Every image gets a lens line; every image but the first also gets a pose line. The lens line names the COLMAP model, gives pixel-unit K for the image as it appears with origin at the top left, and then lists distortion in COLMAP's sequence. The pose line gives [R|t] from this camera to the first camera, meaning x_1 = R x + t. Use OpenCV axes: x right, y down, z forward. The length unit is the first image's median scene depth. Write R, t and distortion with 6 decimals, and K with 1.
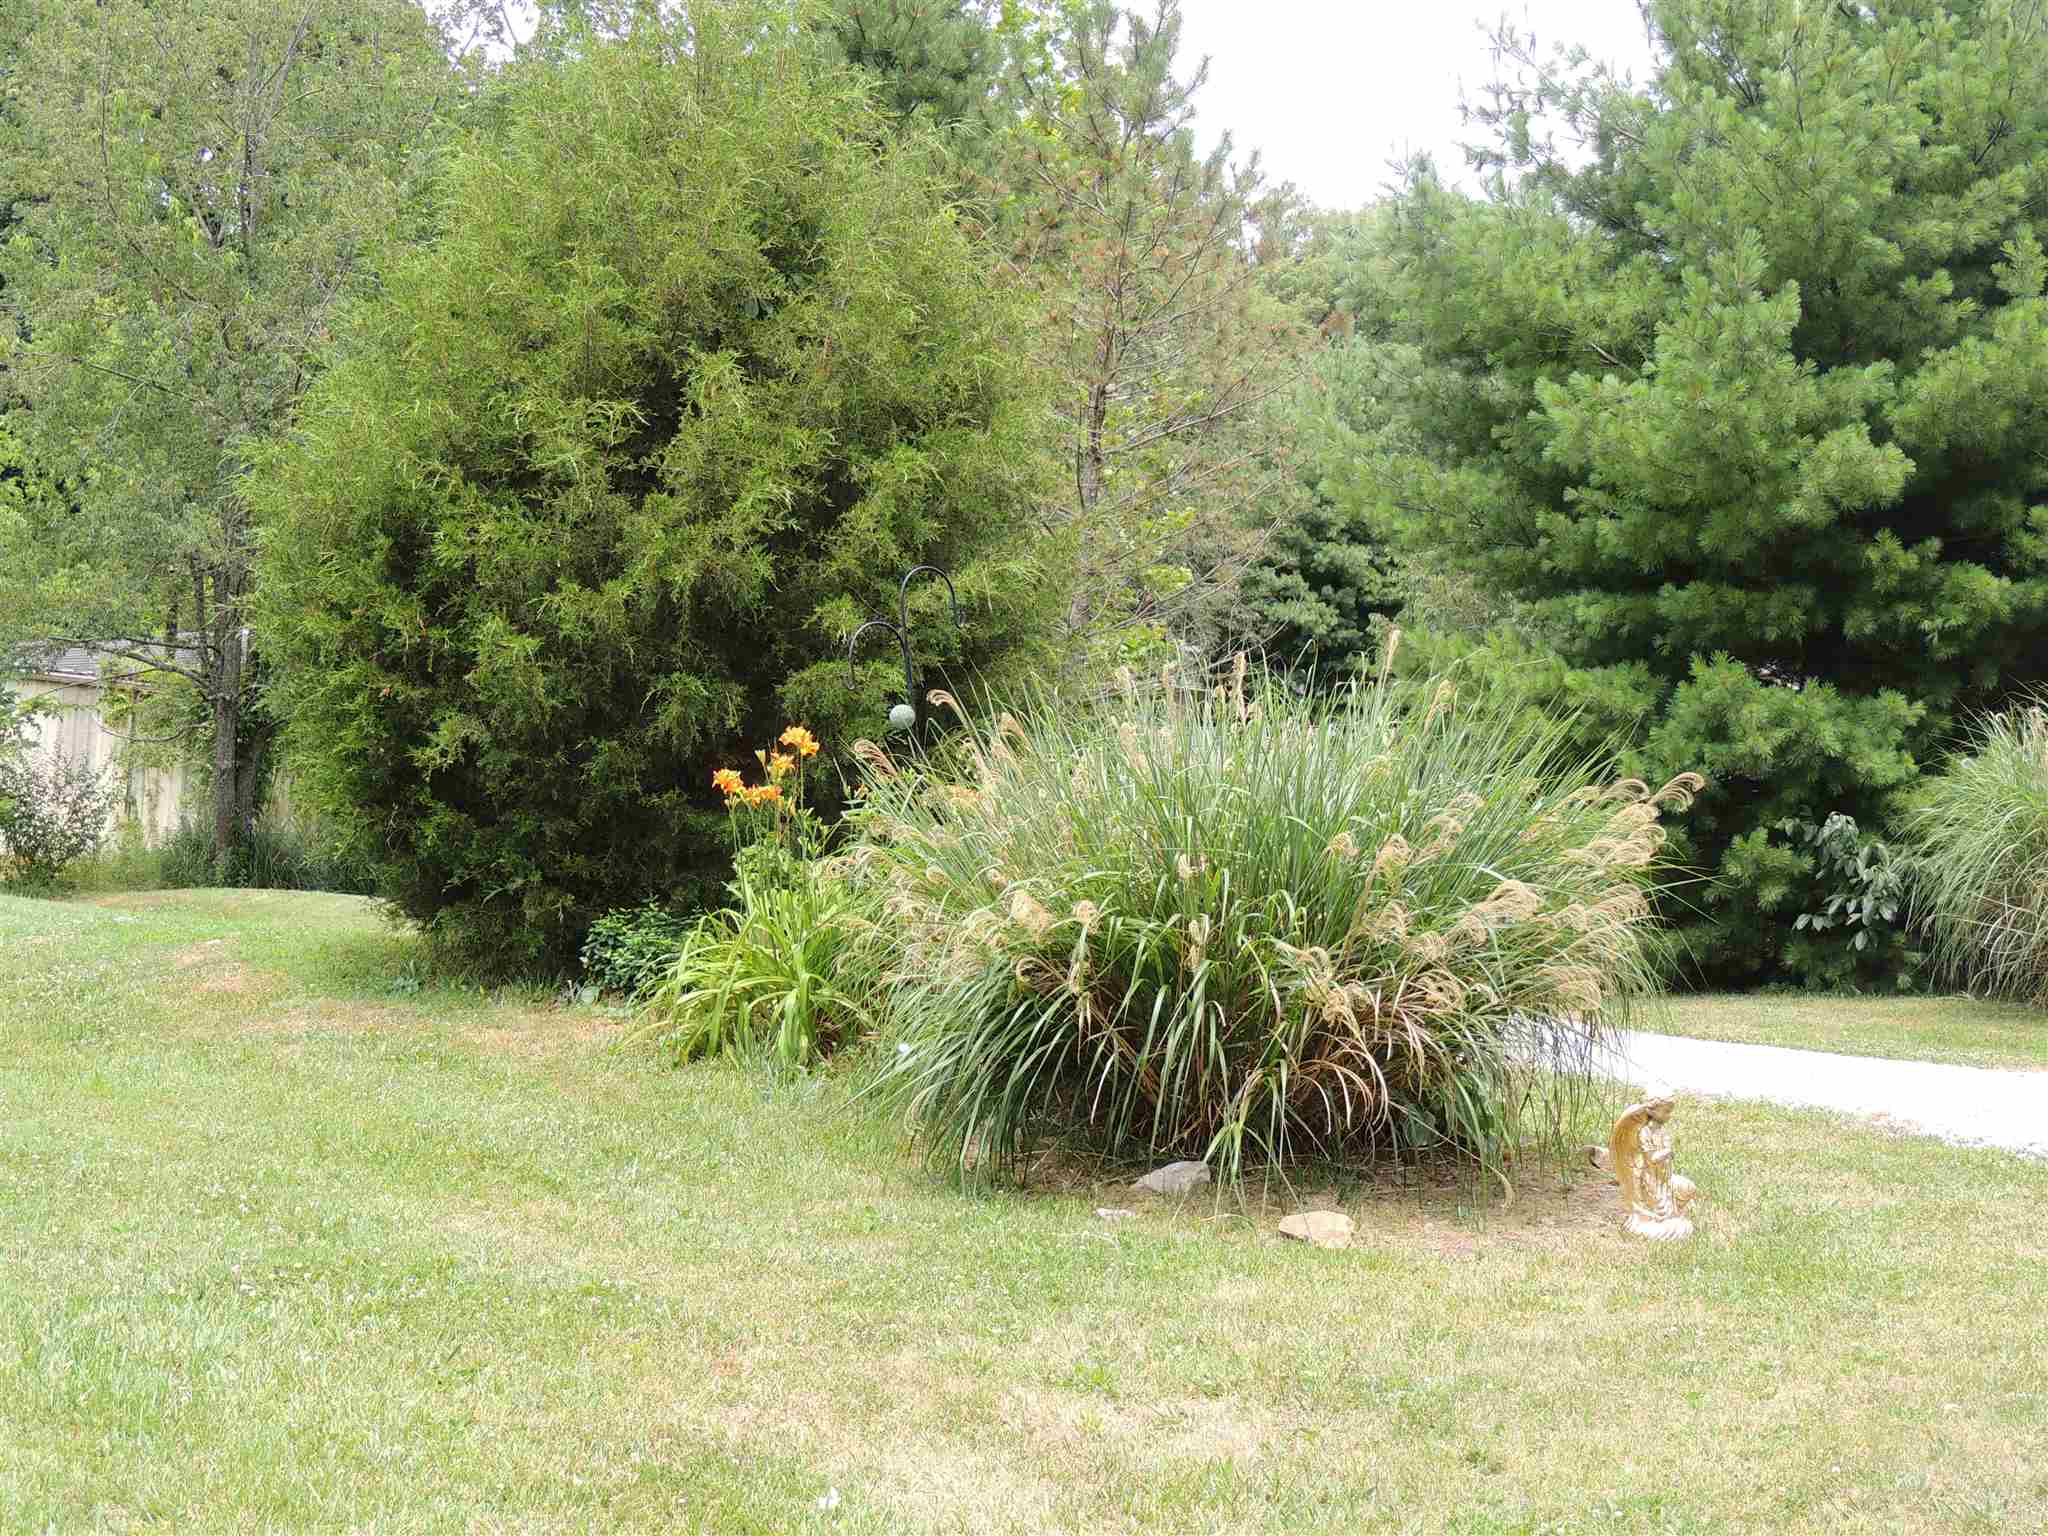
lens RADIAL K [[2751.1, 0, 1019.8], [0, 2751.1, 748.6], [0, 0, 1]] dist [-0.096388, 0.000000]
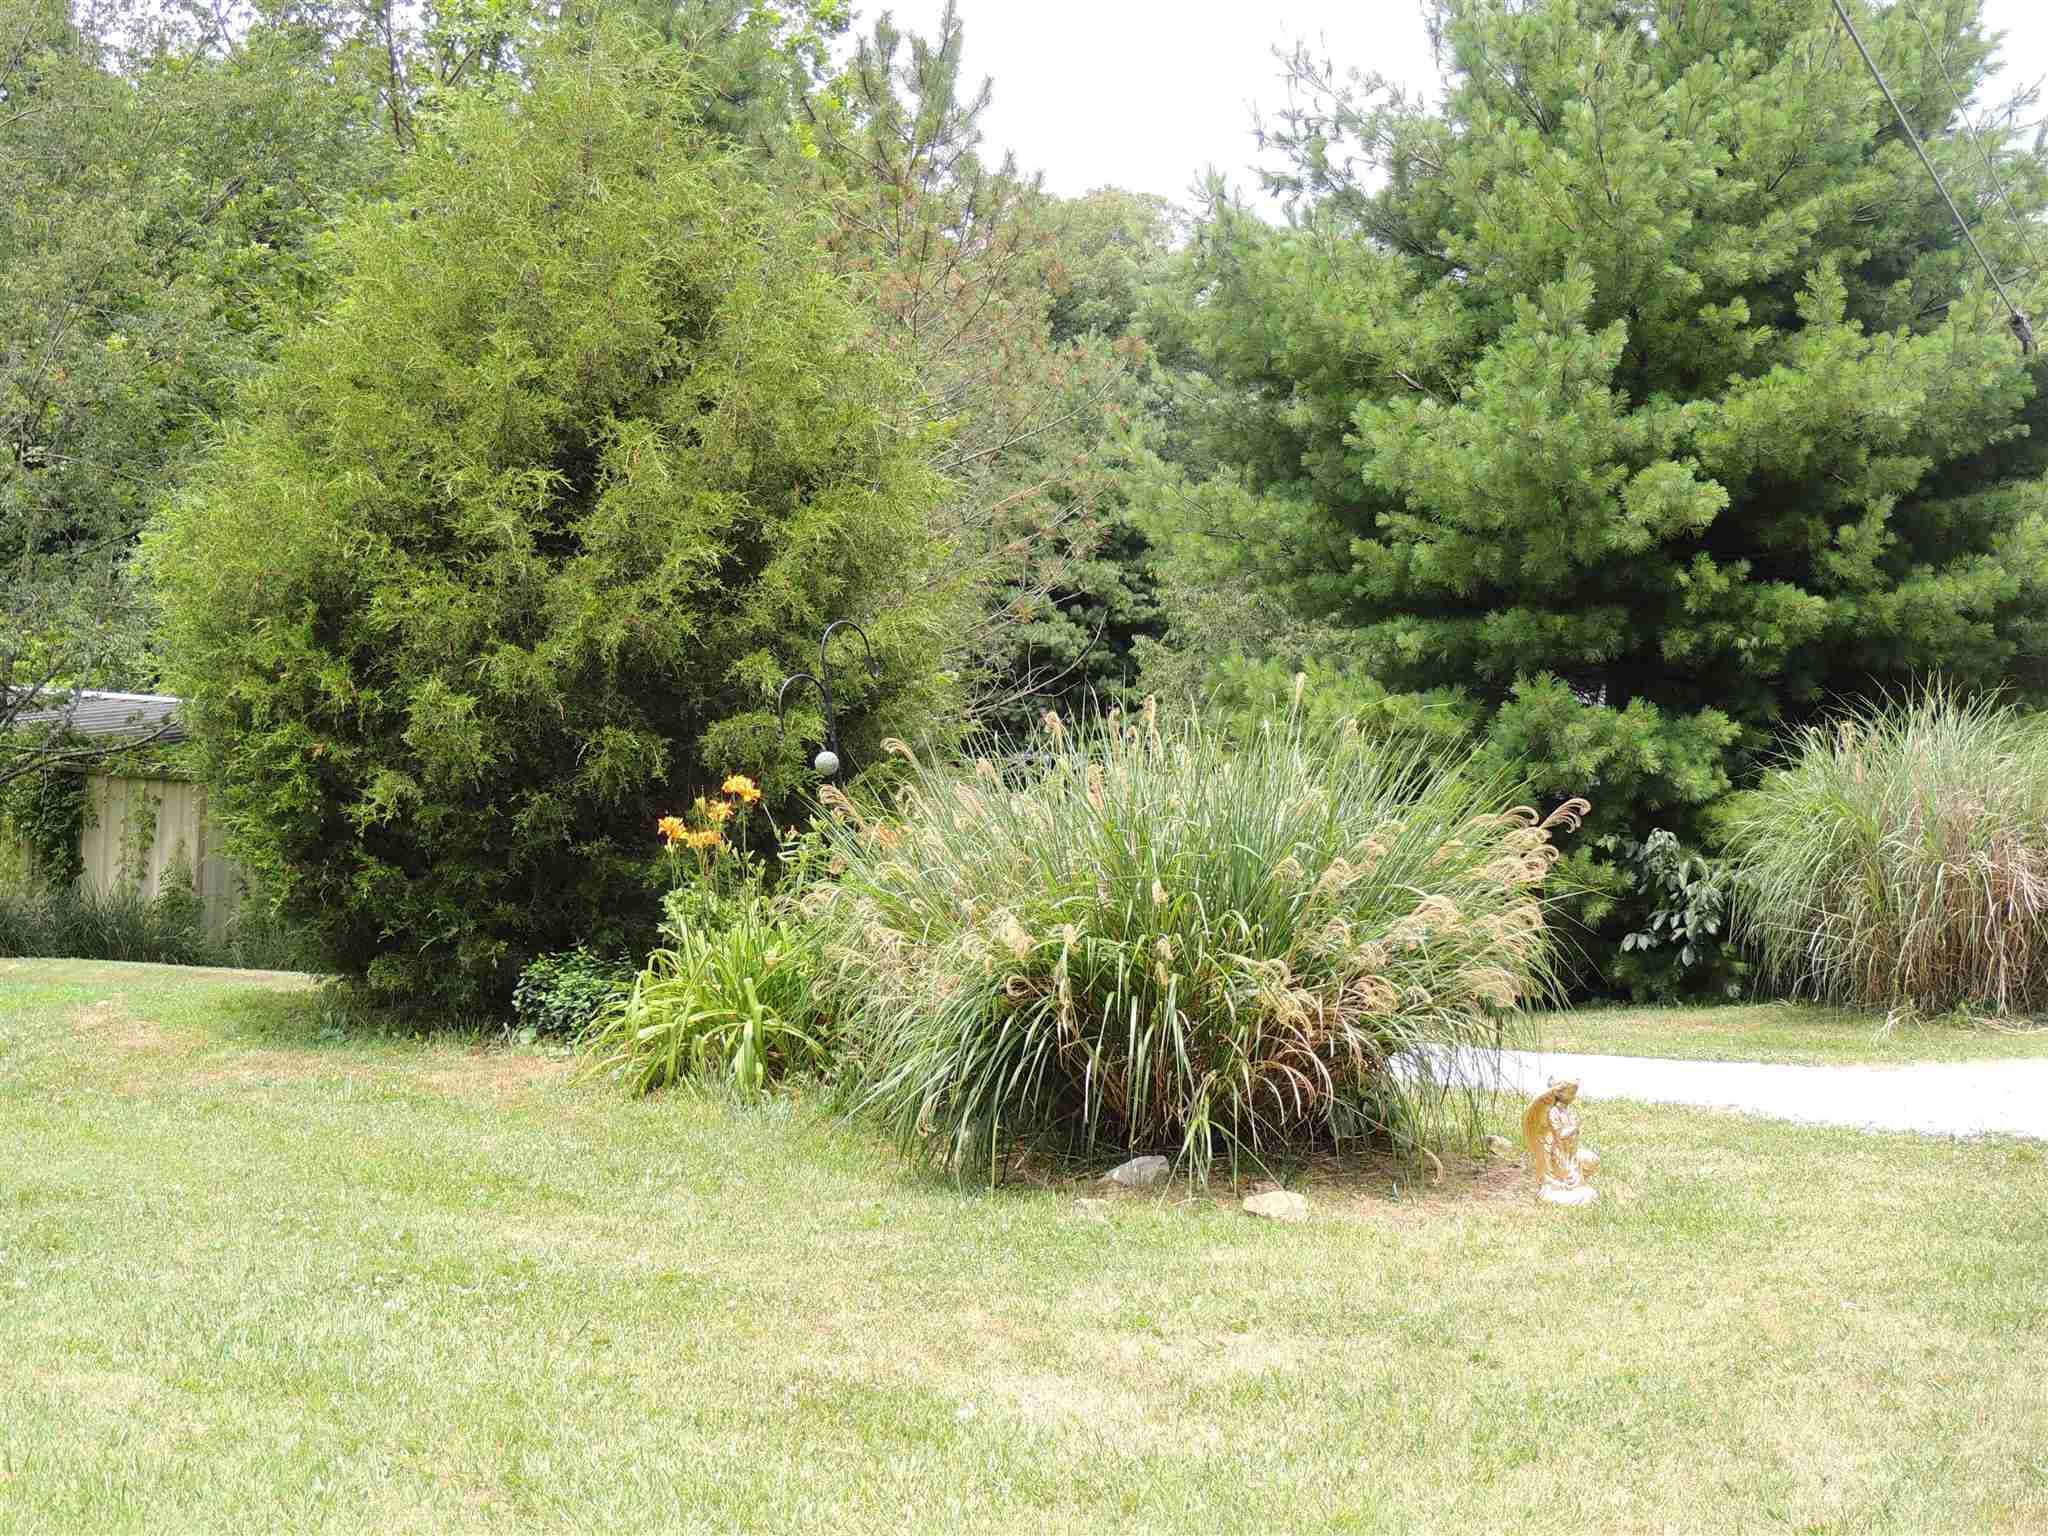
lens RADIAL K [[2949.4, 0, 1023.2], [0, 2949.4, 768.1], [0, 0, 1]] dist [-0.141414, 0.000000]
pose [[0.995381, -0.027098, 0.092101, -0.066149], [0.027579, 0.999612, -0.003955, -0.002814], [-0.091958, 0.006476, 0.995742, -0.129673]]
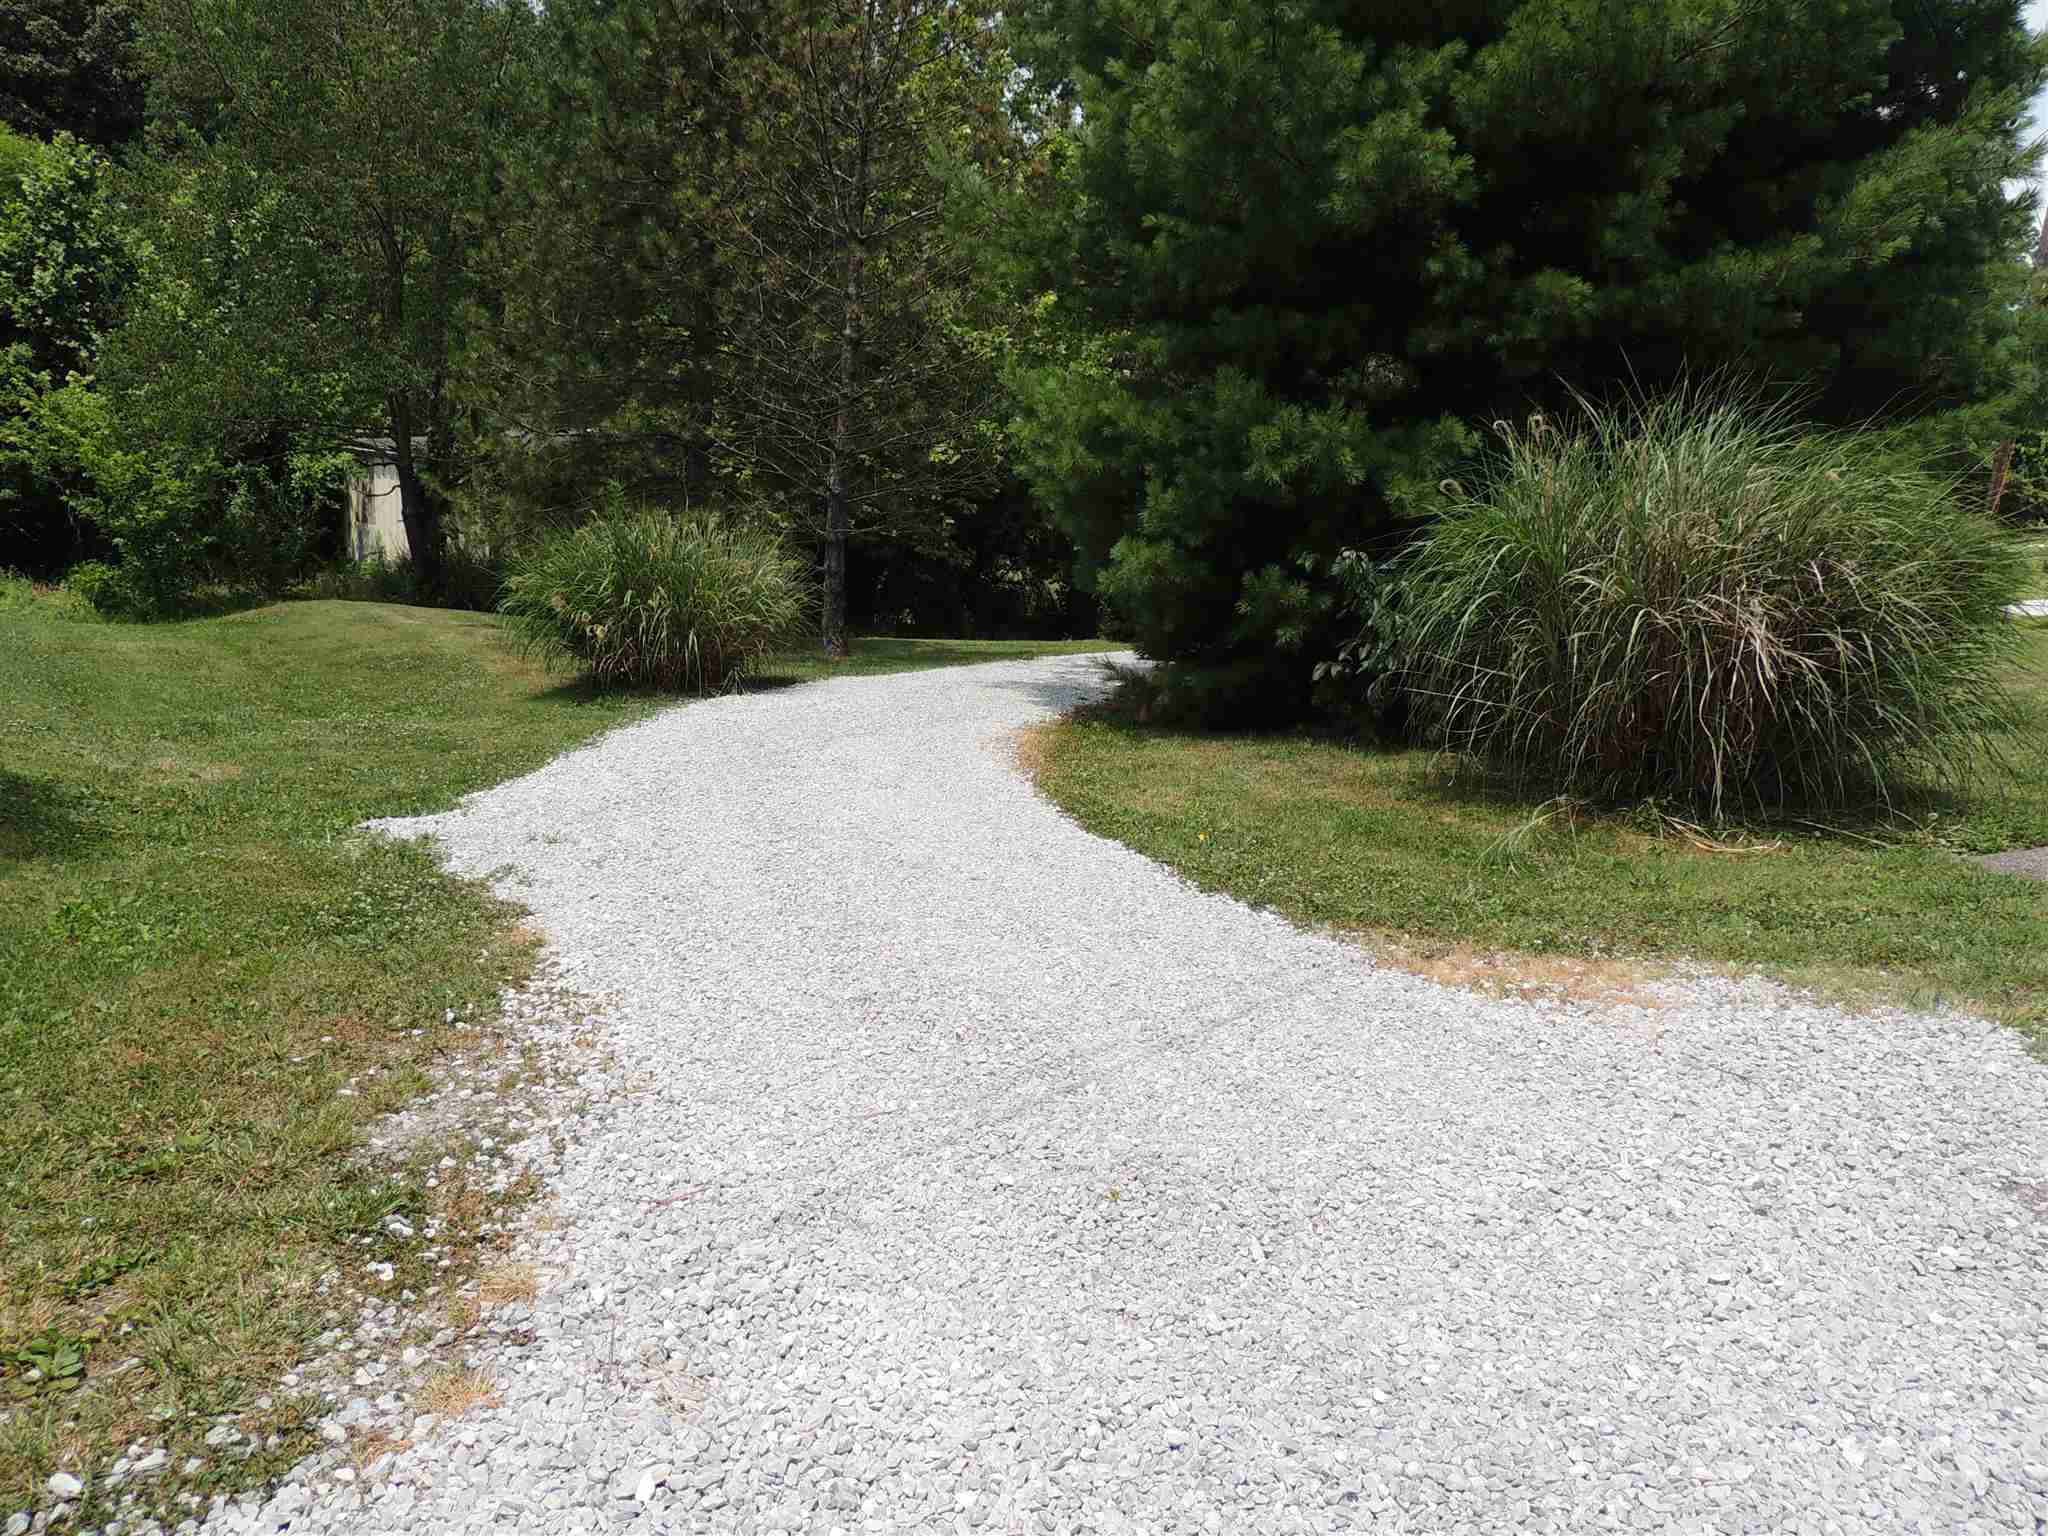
lens RADIAL K [[1465.2, 0, 1037.6], [0, 1465.2, 788.6], [0, 0, 1]] dist [-0.003707, -0.011683]
pose [[0.993282, 0.013738, -0.114904, 0.429907], [0.008577, 0.981456, 0.191493, 0.013205], [0.115404, -0.191193, 0.974745, 0.837163]]
